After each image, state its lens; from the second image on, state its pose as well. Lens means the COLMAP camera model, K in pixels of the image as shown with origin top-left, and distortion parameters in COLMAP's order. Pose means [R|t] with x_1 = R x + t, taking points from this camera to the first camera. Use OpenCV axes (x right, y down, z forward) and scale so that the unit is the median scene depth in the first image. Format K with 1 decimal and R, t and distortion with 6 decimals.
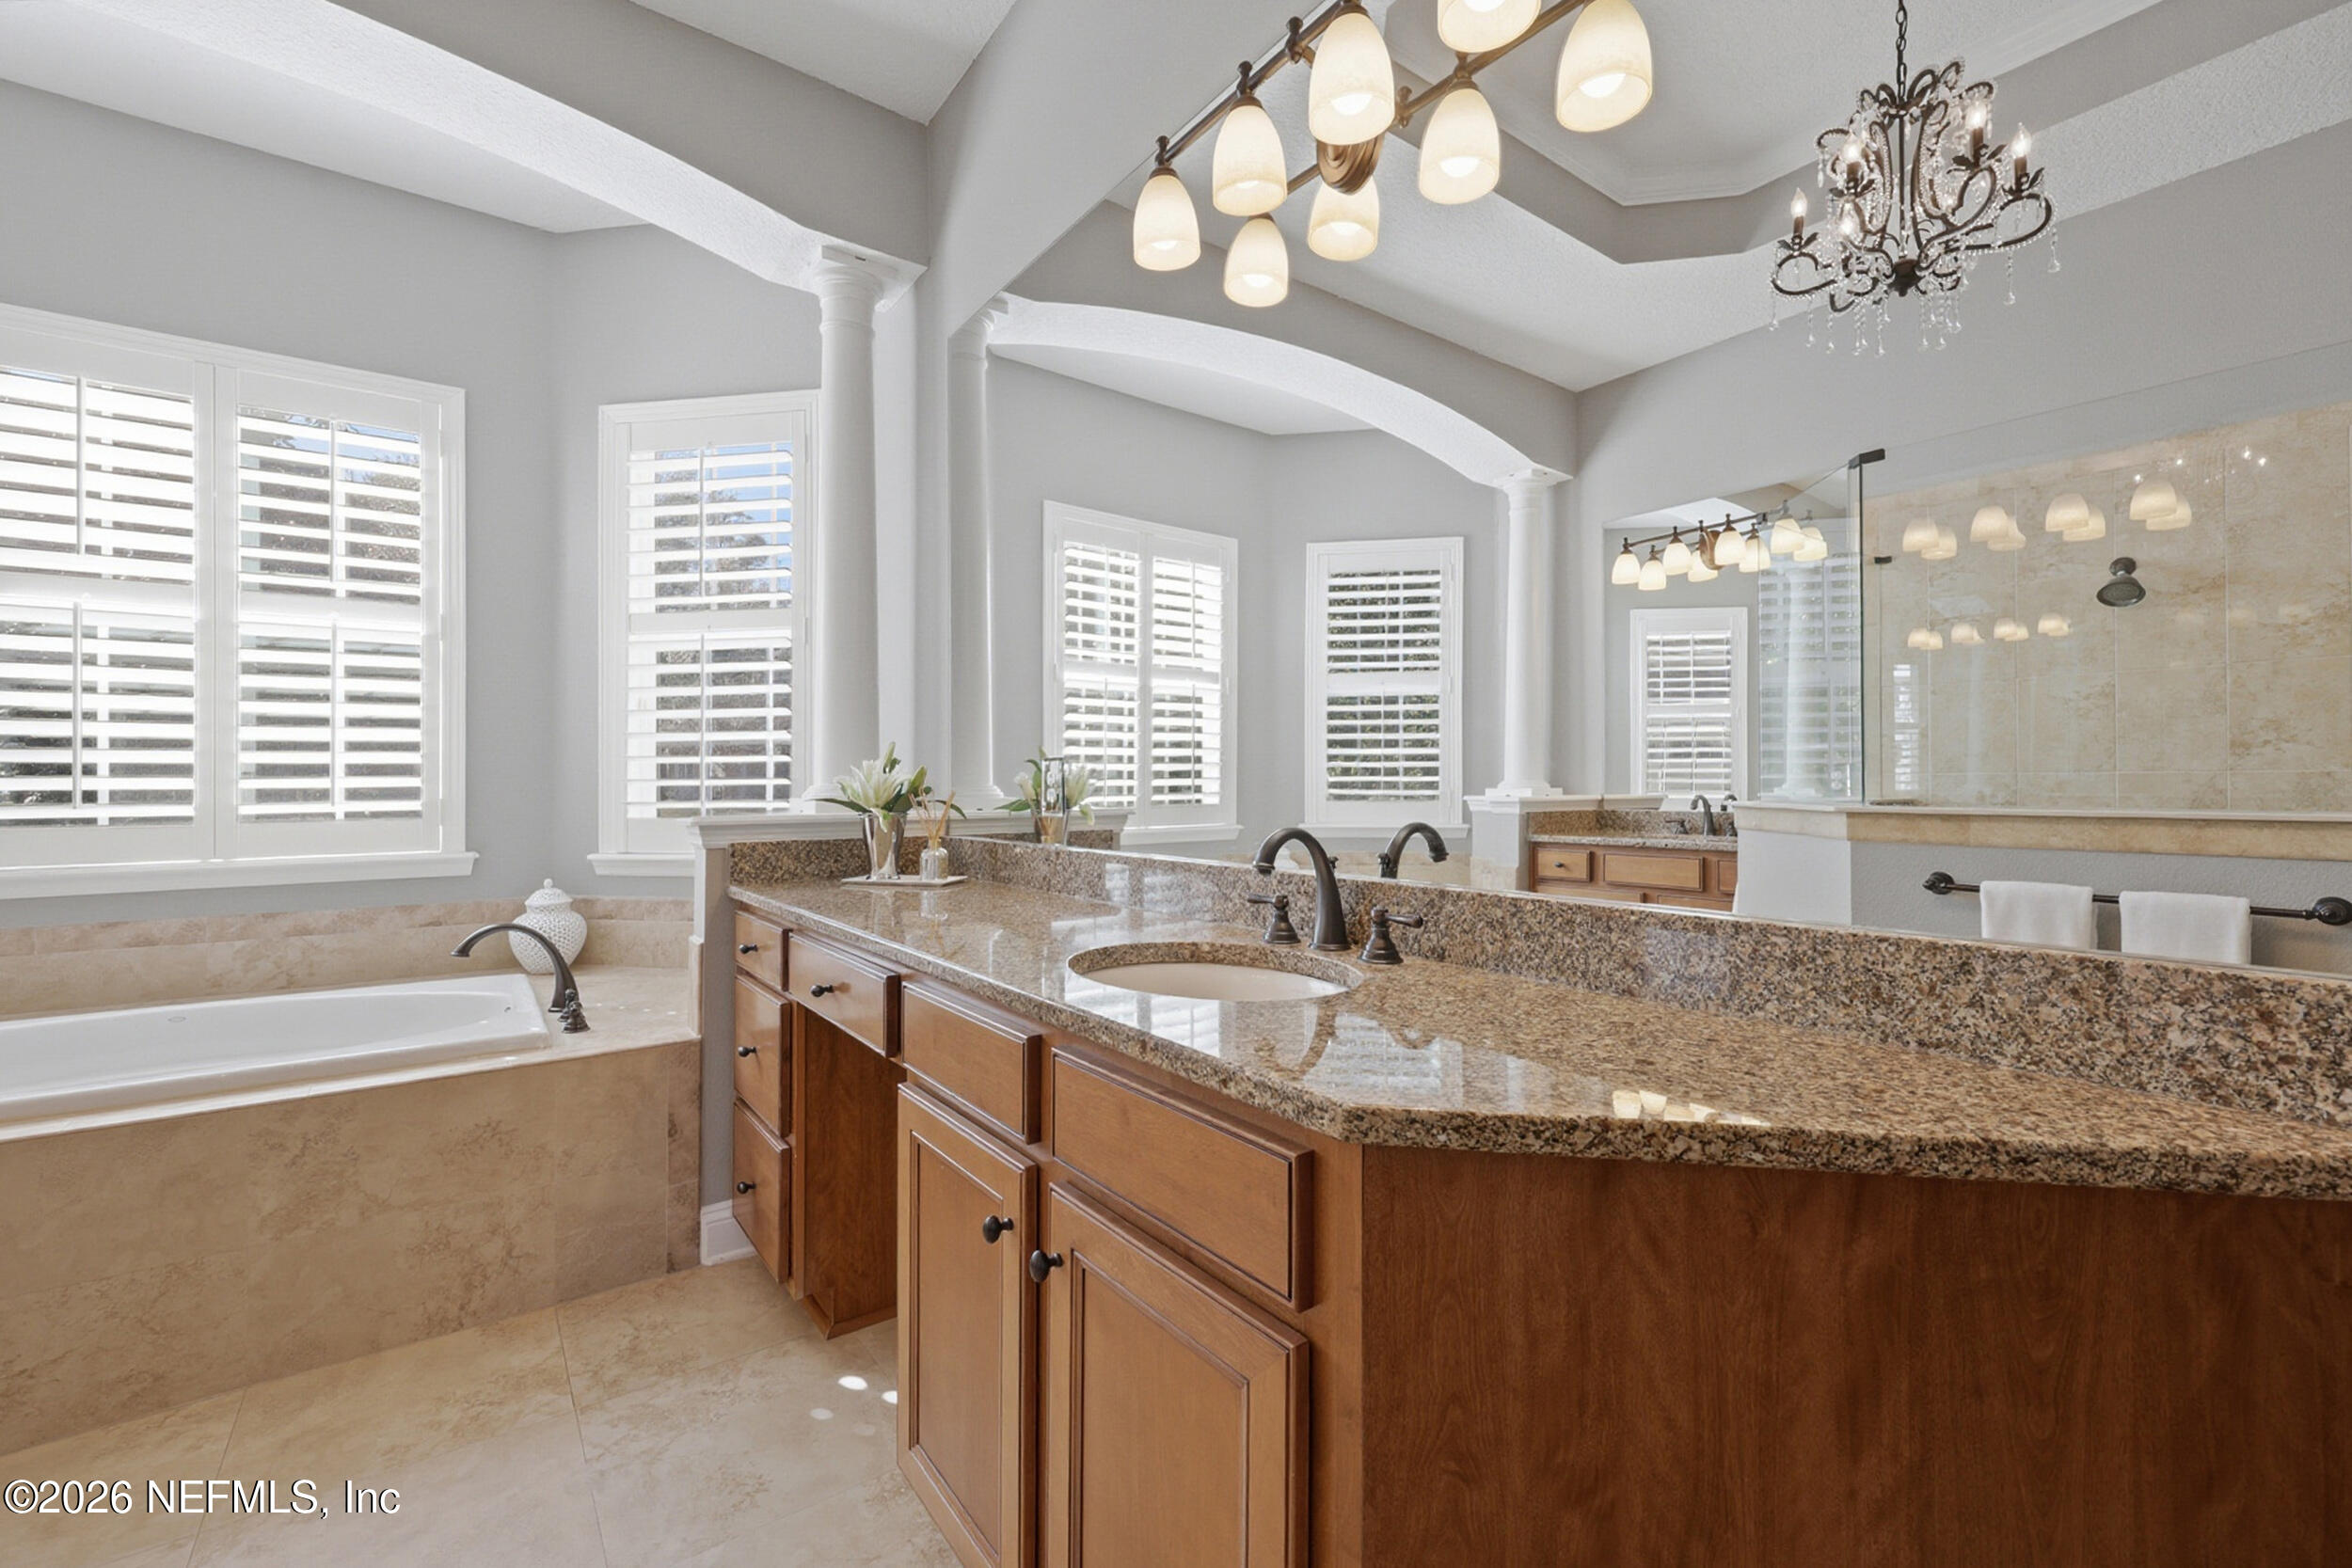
lens RADIAL K [[948.4, 0, 1124.1], [0, 948.4, 775.5], [0, 0, 1]] dist [-0.002318, 0.000229]
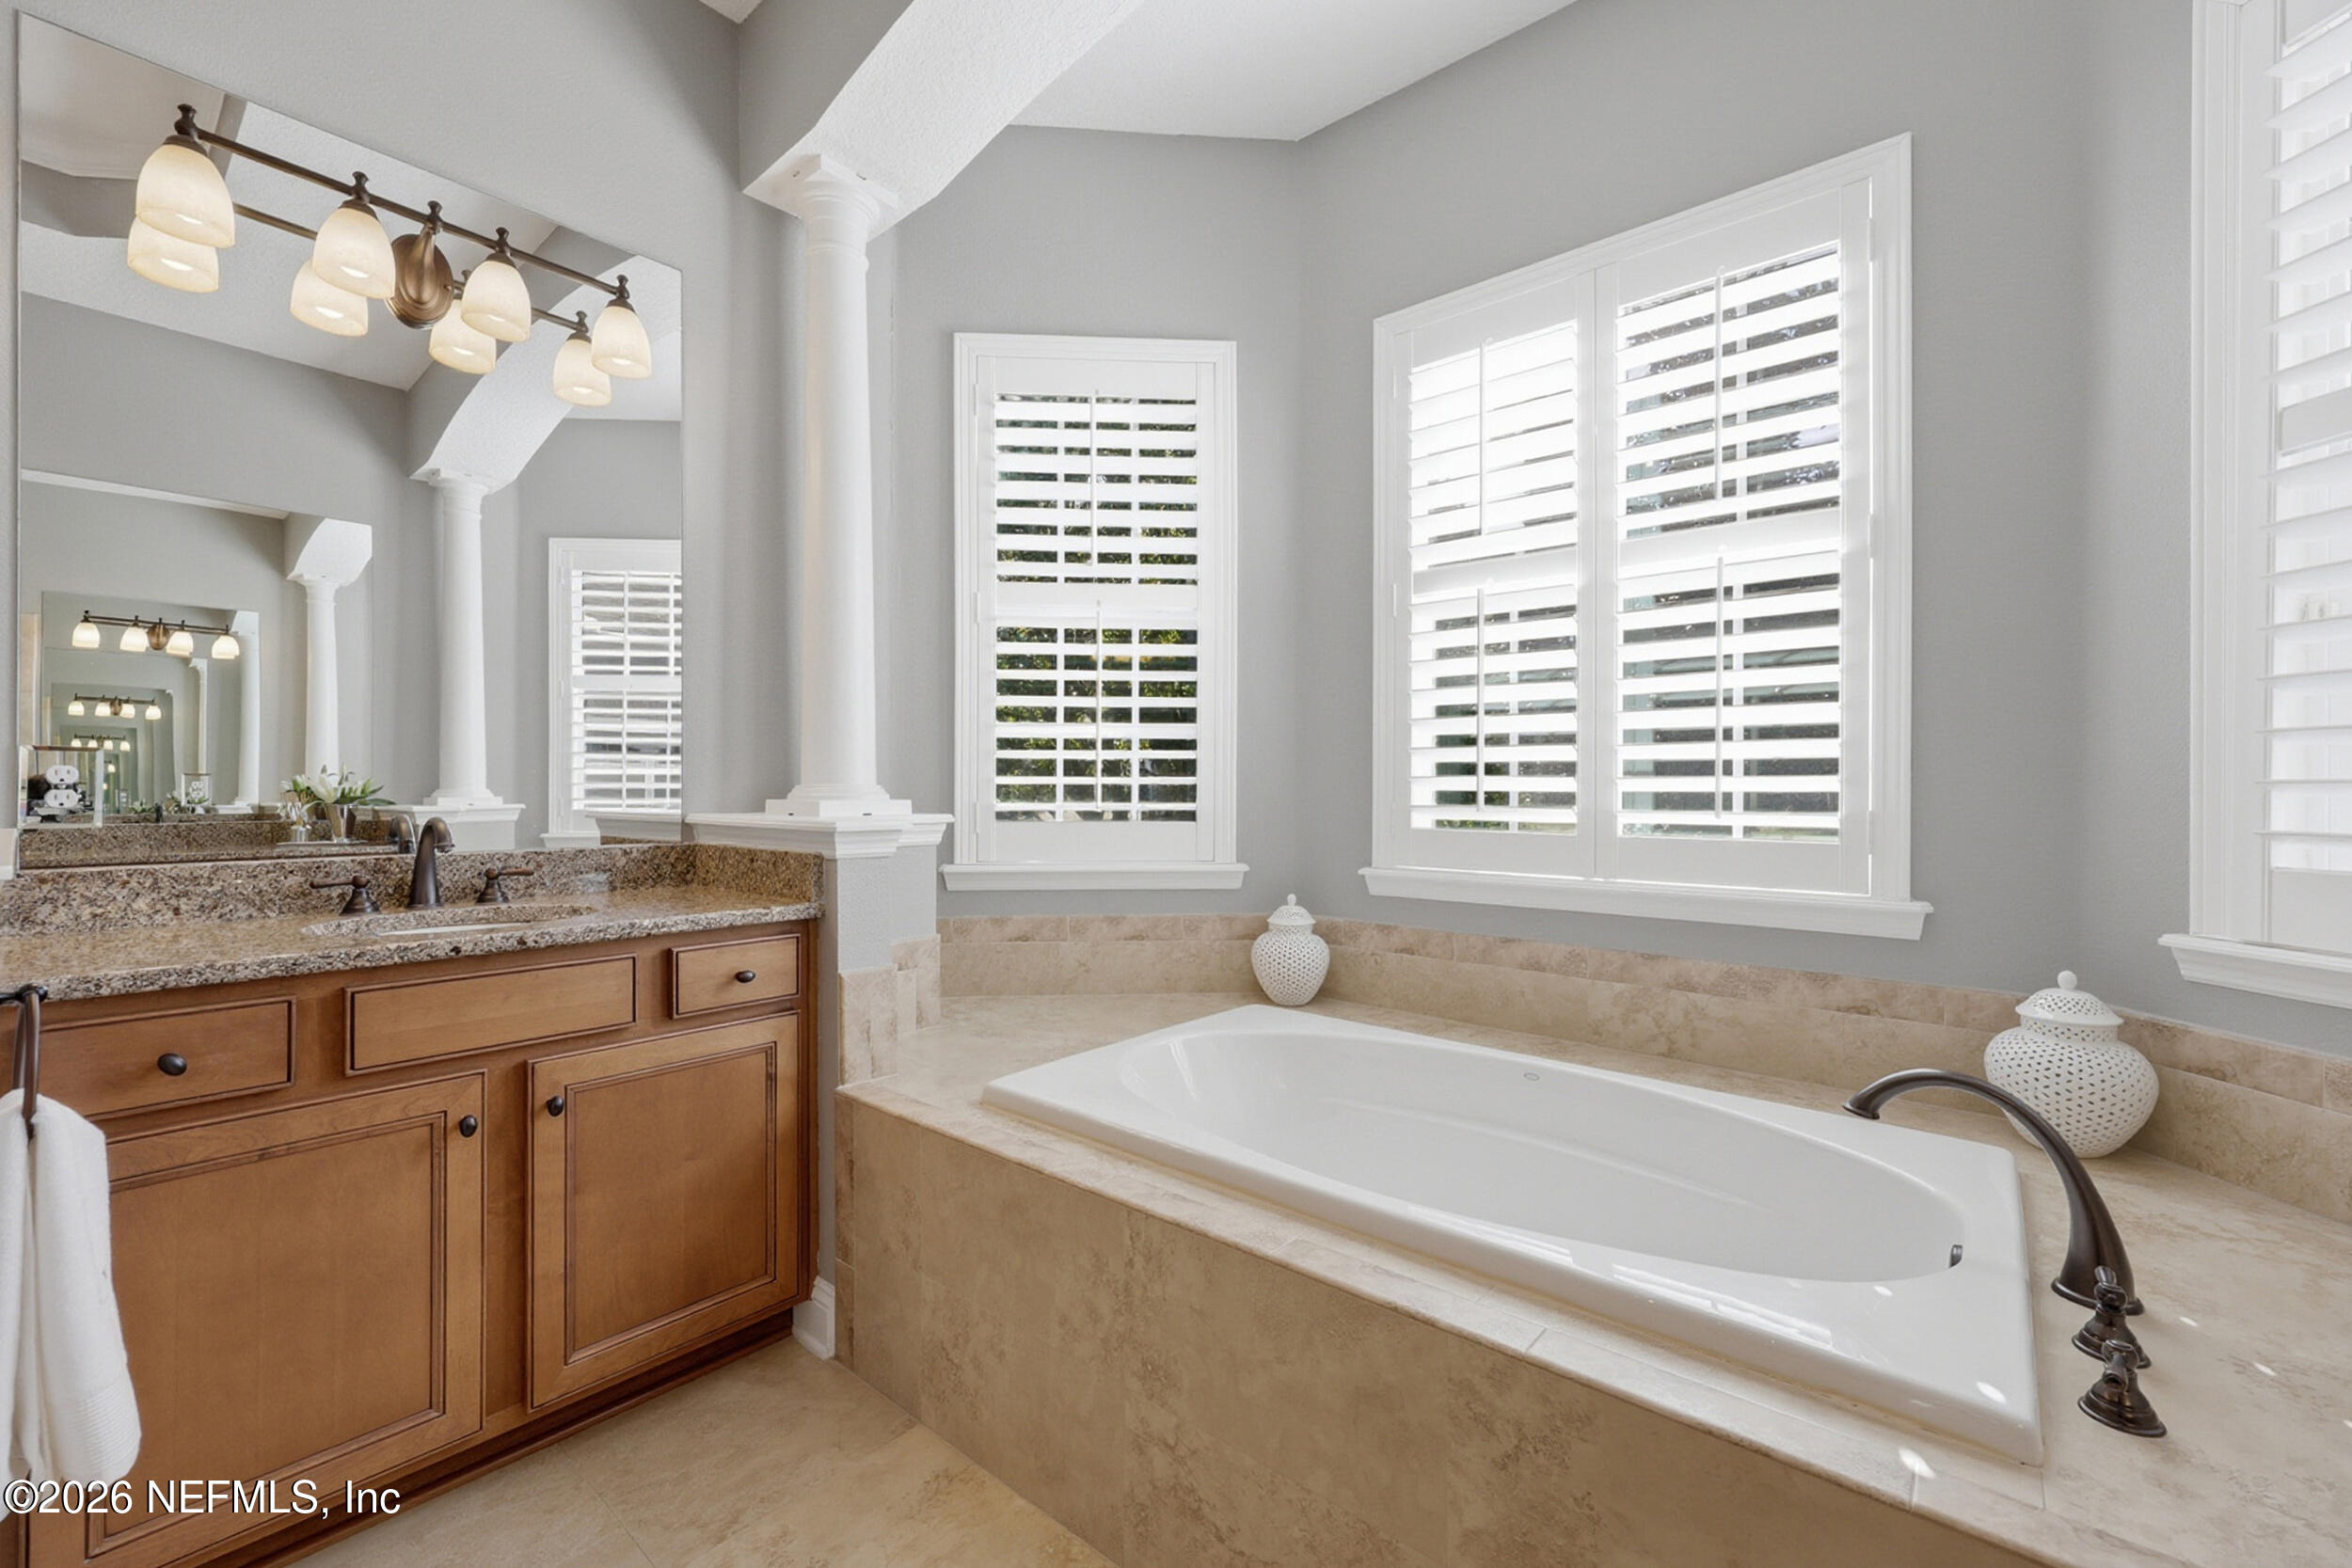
lens RADIAL K [[948.4, 0, 1206.6], [0, 948.4, 782.1], [0, 0, 1]] dist [-0.002318, 0.000229]
pose [[0.261240, 0.002553, -0.965271, -0.264880], [0.001114, 0.999995, 0.002946, 0.003565], [0.965273, -0.001845, 0.261236, 0.470876]]
